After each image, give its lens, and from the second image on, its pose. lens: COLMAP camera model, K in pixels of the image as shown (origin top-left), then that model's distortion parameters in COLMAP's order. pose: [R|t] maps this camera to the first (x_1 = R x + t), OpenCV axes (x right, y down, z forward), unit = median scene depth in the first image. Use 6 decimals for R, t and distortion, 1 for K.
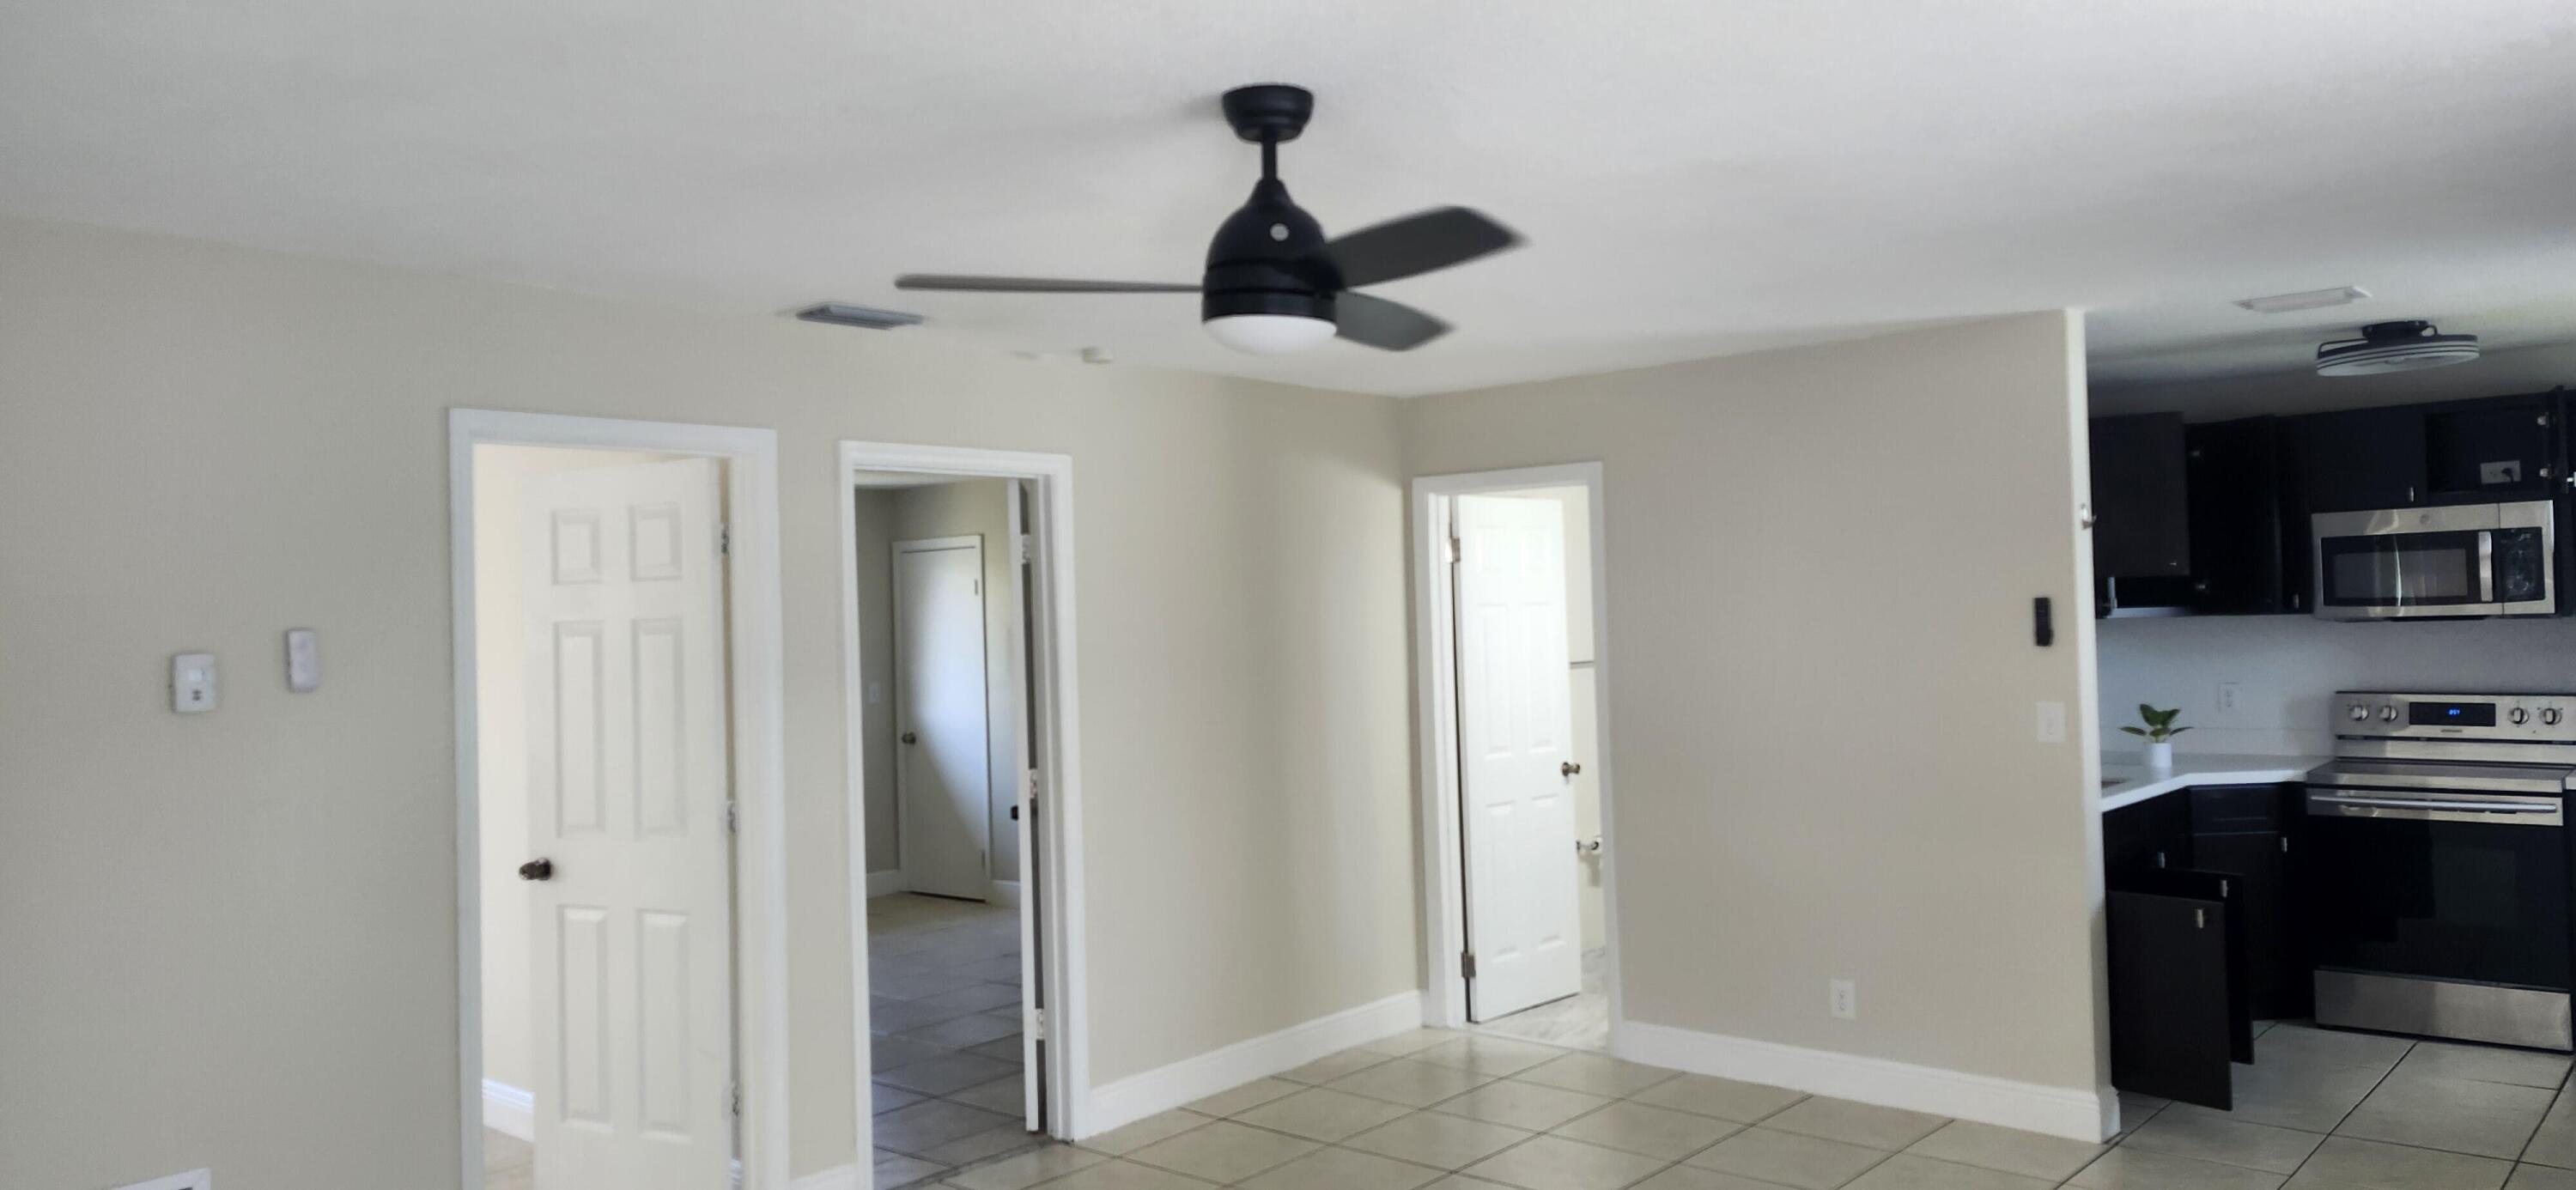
lens RADIAL K [[1768.8, 0, 1244.3], [0, 1768.8, 598.1], [0, 0, 1]] dist [0.170723, -0.218015]
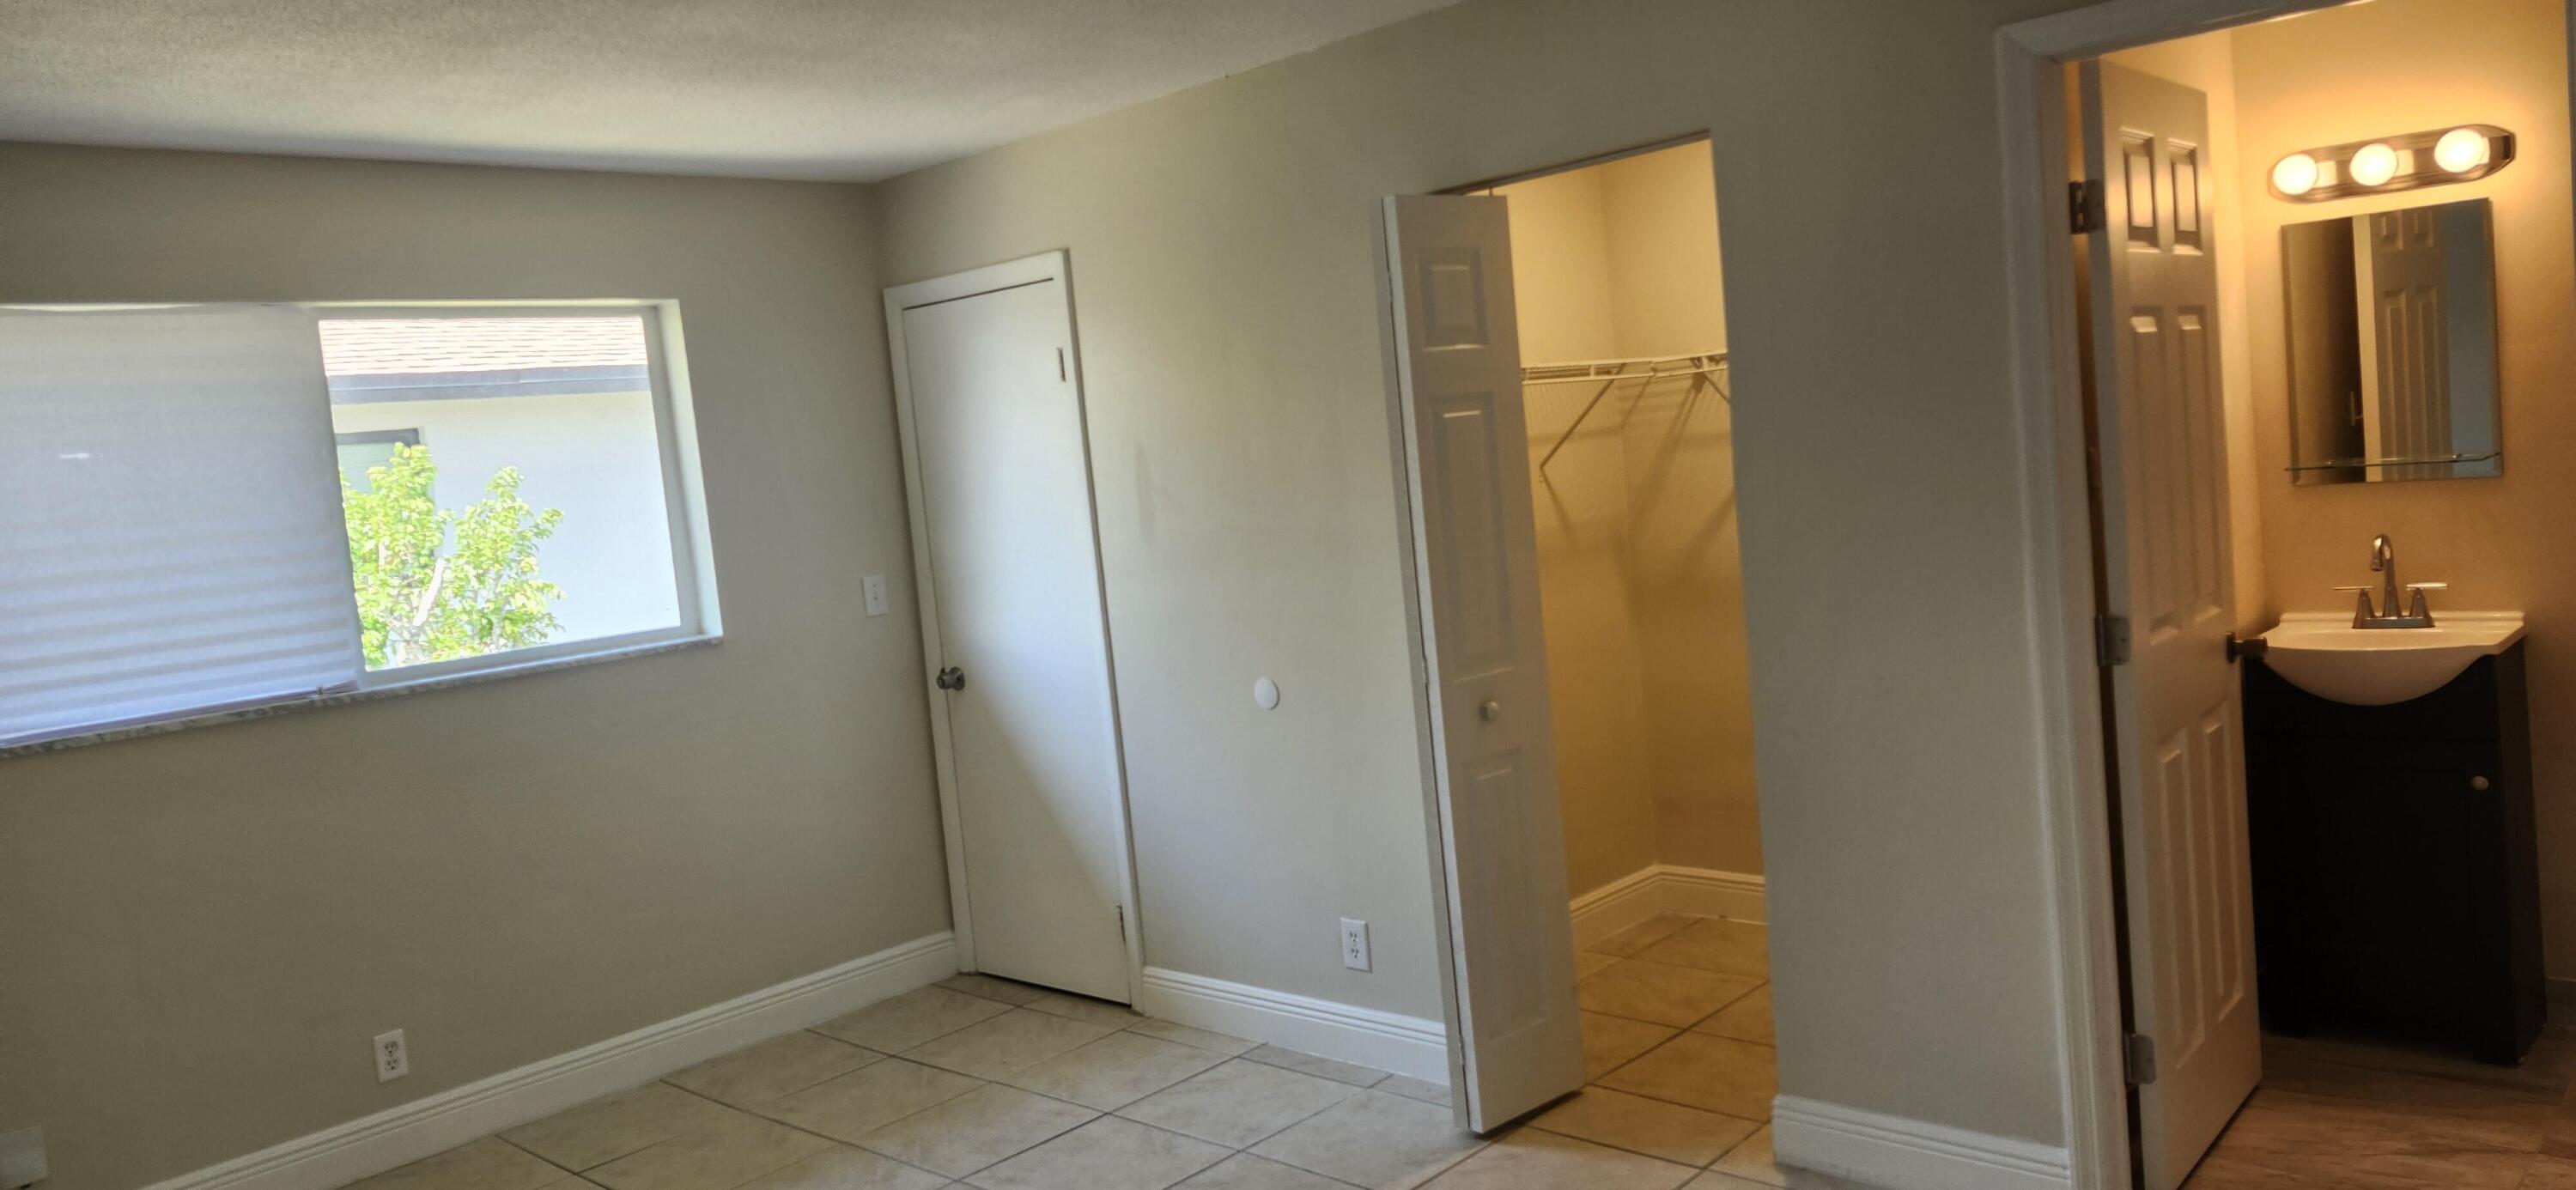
lens RADIAL K [[1749.5, 0, 1231.8], [0, 1749.5, 573.5], [0, 0, 1]] dist [0.161077, -0.205132]
pose [[0.996996, -0.067519, -0.037951, -0.131208], [0.070272, 0.994582, 0.076605, 0.024152], [0.032573, -0.079041, 0.996339, 0.757739]]
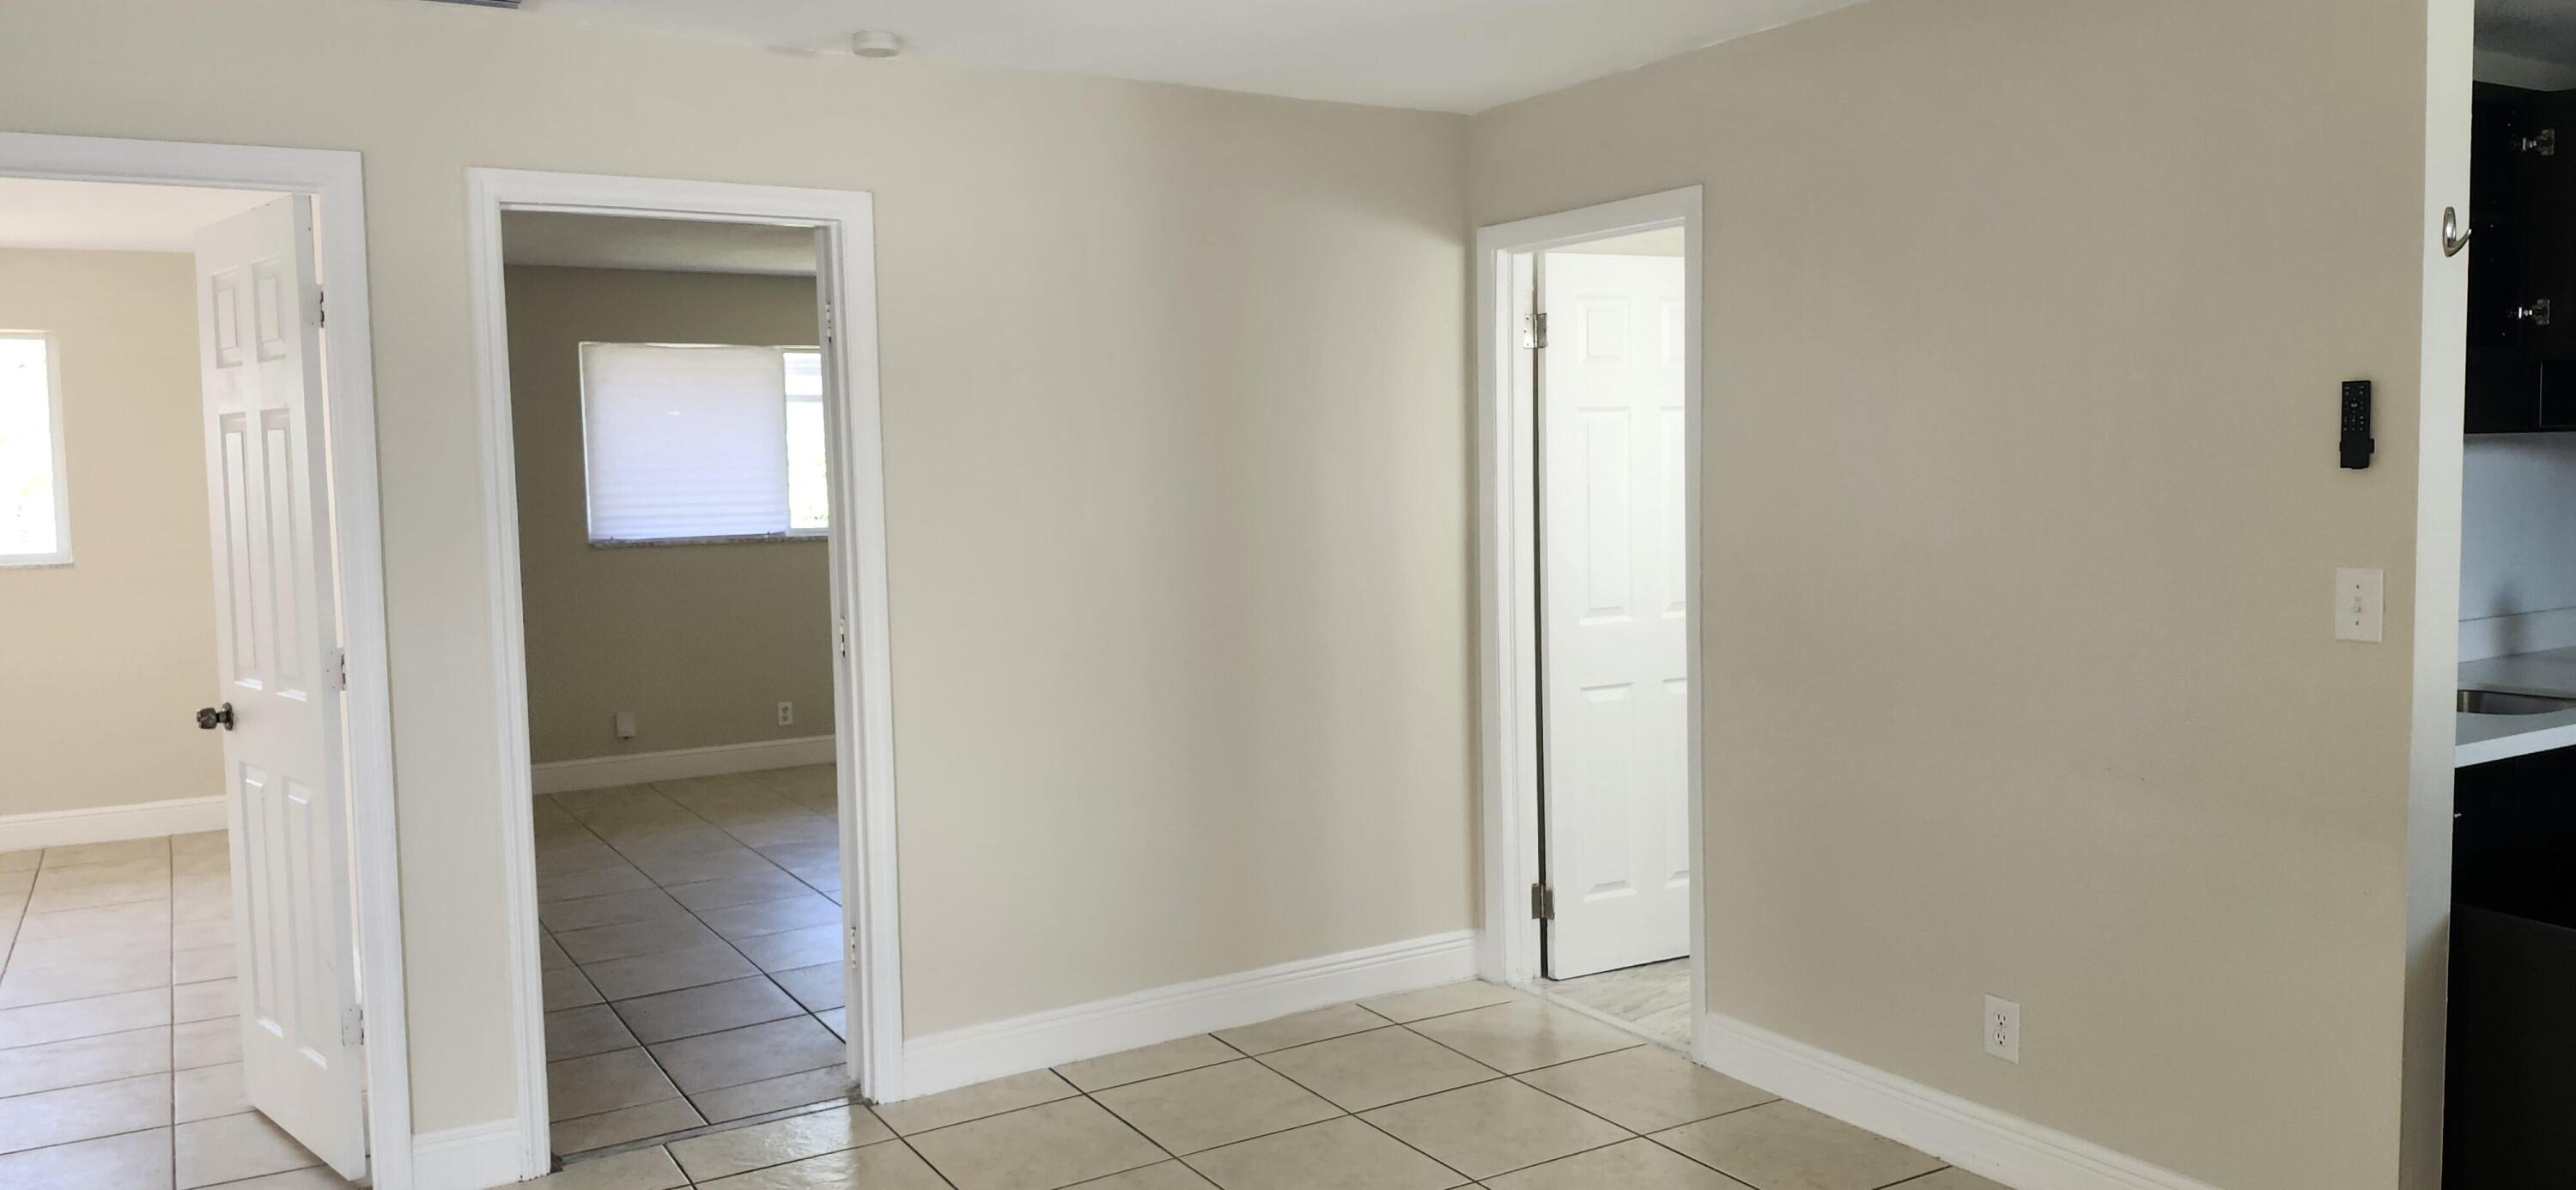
lens RADIAL K [[1749.5, 0, 1231.8], [0, 1749.5, 573.5], [0, 0, 1]] dist [0.161077, -0.205132]
pose [[0.948512, 0.030950, -0.315225, 0.229912], [-0.004546, 0.996442, 0.084154, 0.010835], [0.316708, -0.078389, 0.945278, 0.286952]]
